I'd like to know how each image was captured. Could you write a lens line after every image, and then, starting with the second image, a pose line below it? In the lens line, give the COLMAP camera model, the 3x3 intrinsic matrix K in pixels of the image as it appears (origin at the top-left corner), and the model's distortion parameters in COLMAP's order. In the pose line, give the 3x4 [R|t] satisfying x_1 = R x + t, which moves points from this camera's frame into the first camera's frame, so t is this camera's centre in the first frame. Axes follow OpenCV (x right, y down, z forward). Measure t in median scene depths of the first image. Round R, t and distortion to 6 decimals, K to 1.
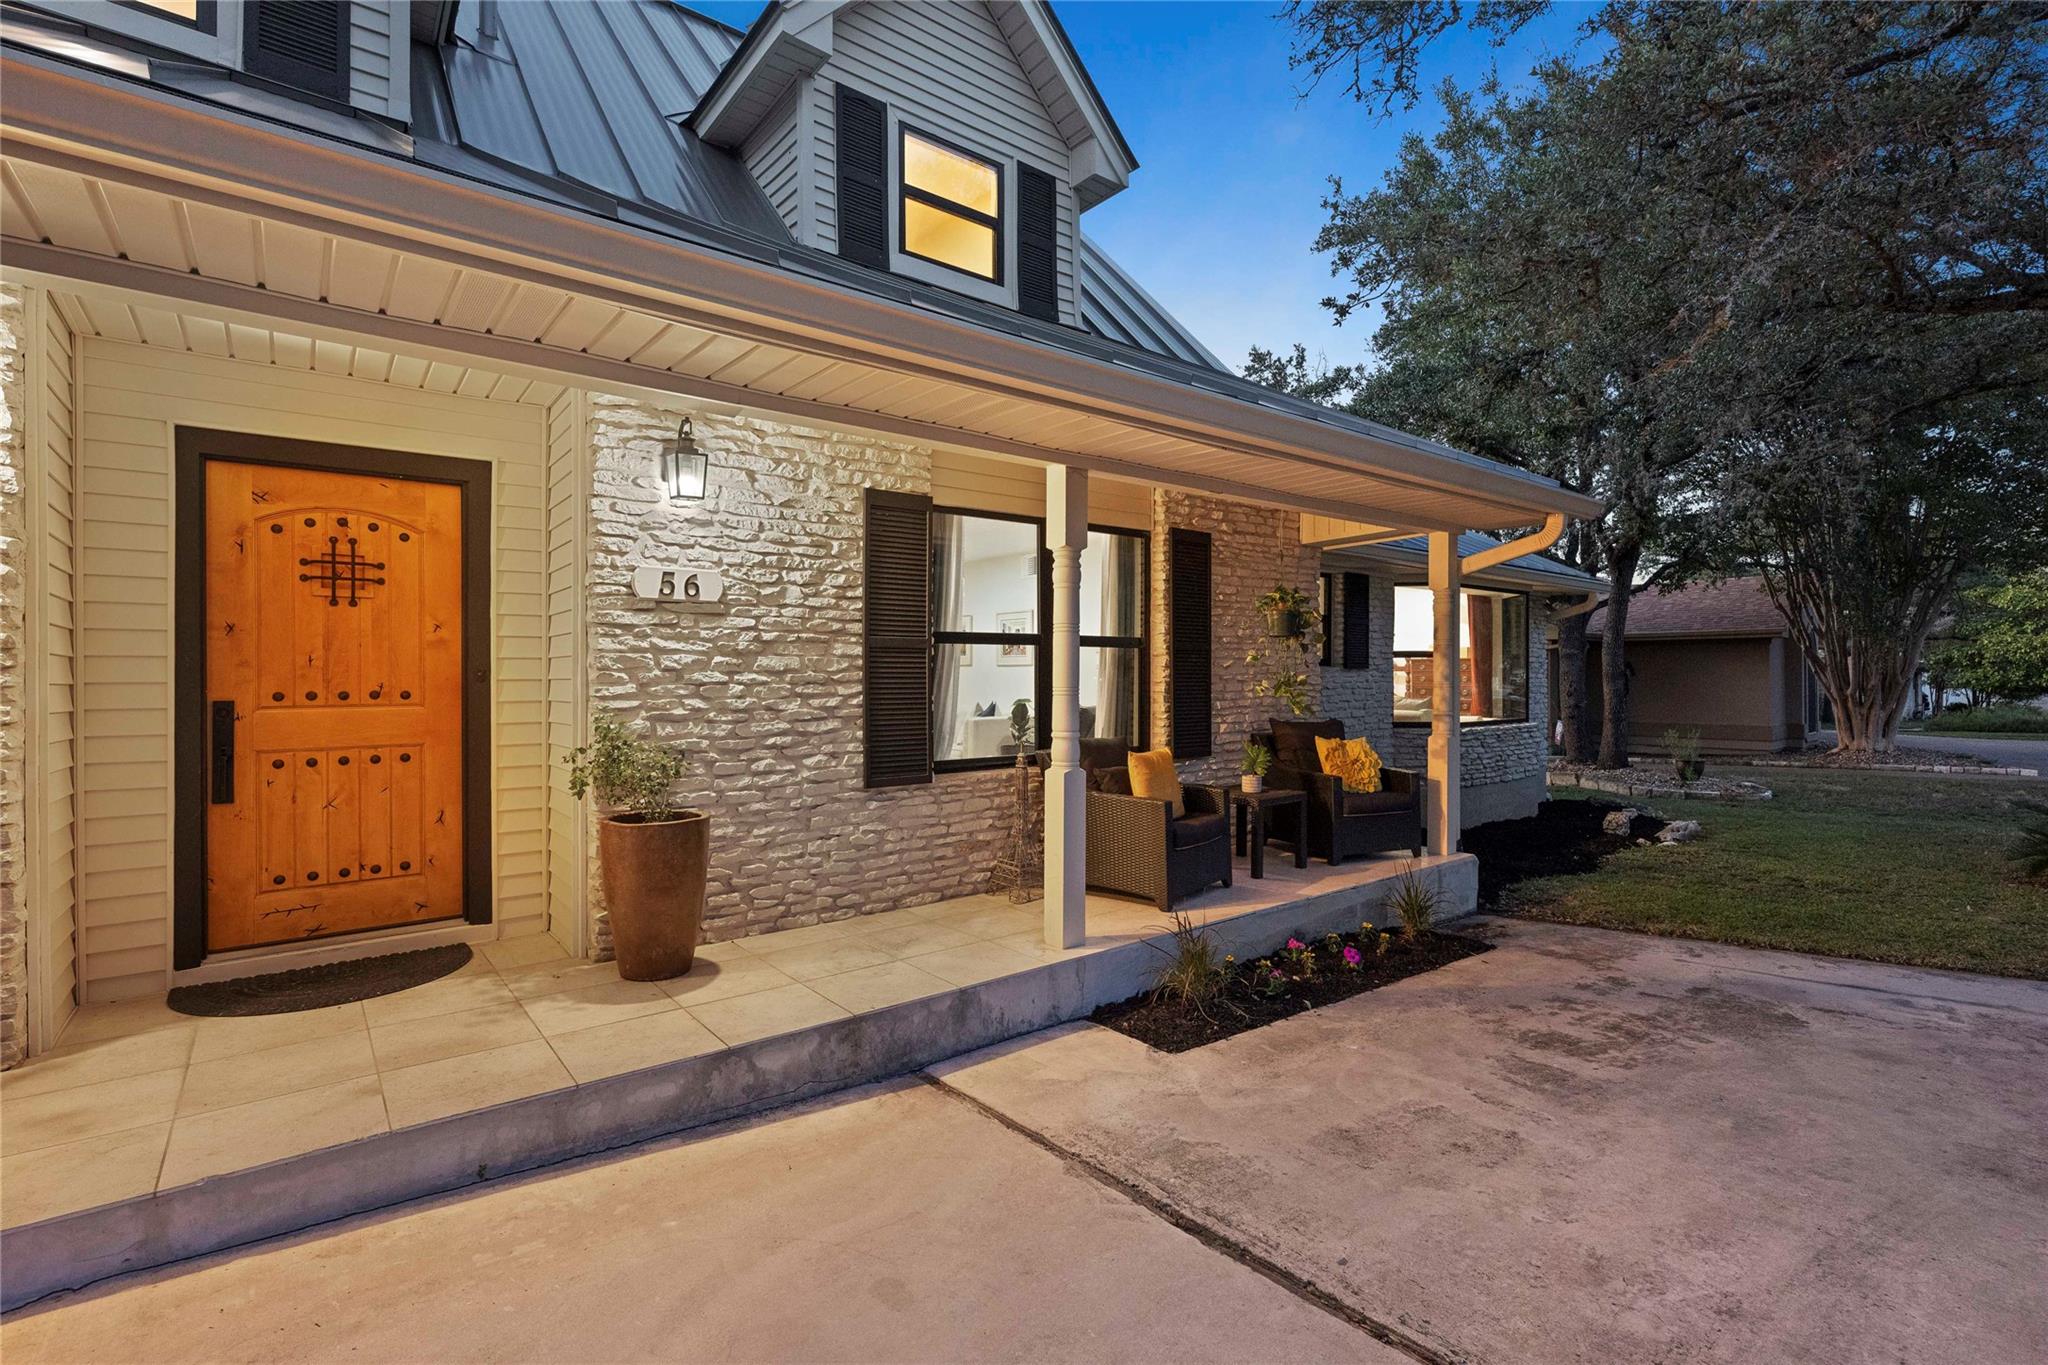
lens RADIAL K [[918.9, 0, 1017.5], [0, 918.9, 678.1], [0, 0, 1]] dist [-0.000796, -0.000745]
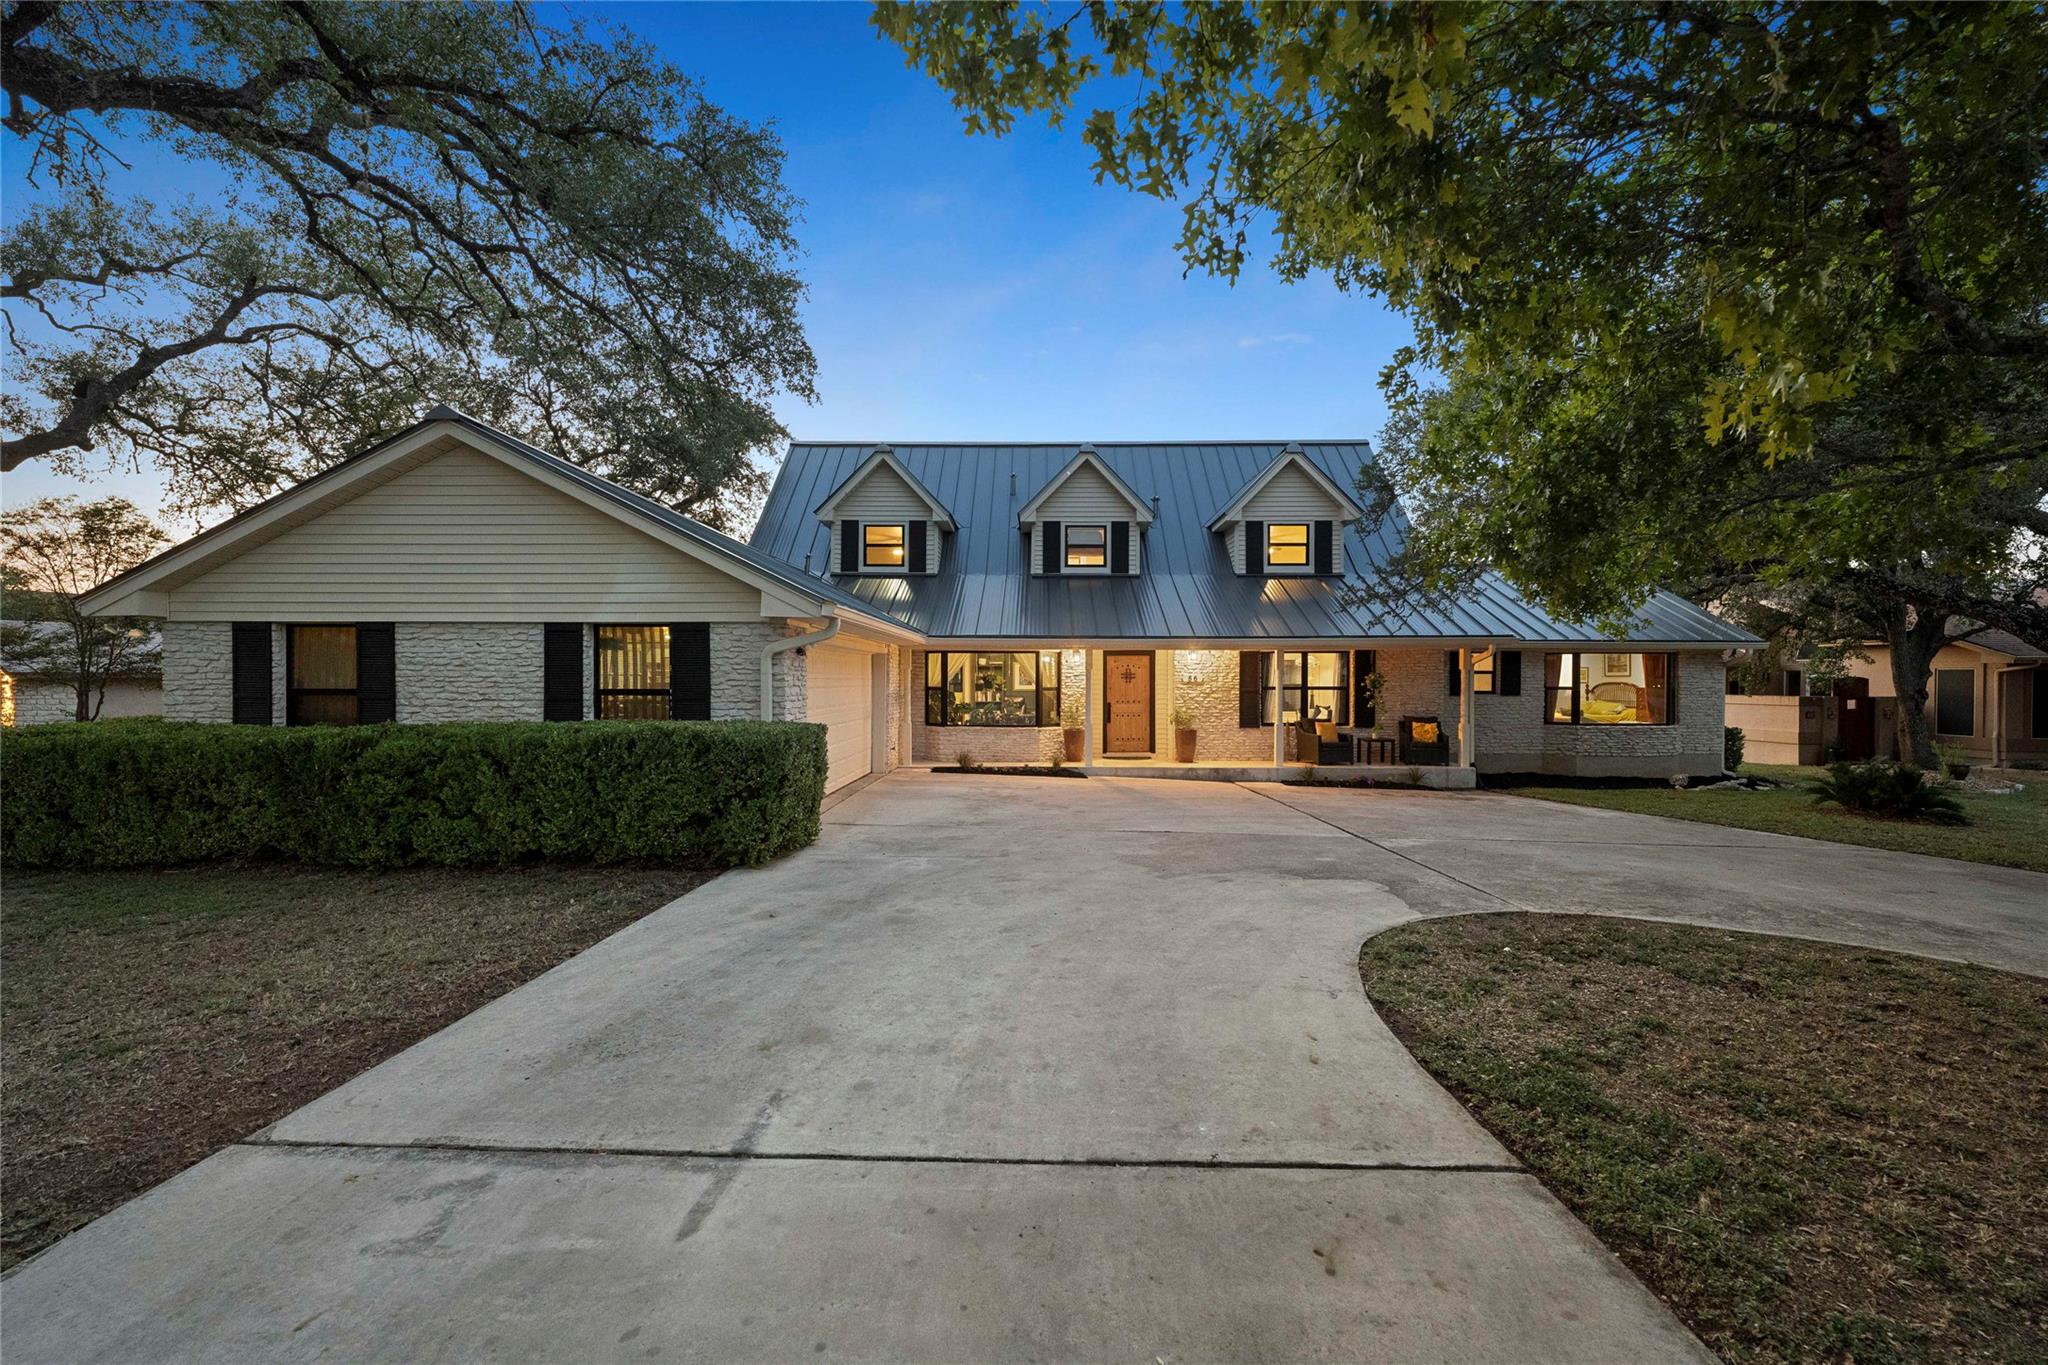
lens RADIAL K [[824.5, 0, 1017.1], [0, 824.5, 681.3], [0, 0, 1]] dist [-0.004658, 0.000440]
pose [[0.776384, 0.008312, -0.630205, 1.446444], [-0.004781, 0.999962, 0.007299, -0.111259], [0.630242, -0.002653, 0.776394, -2.562983]]
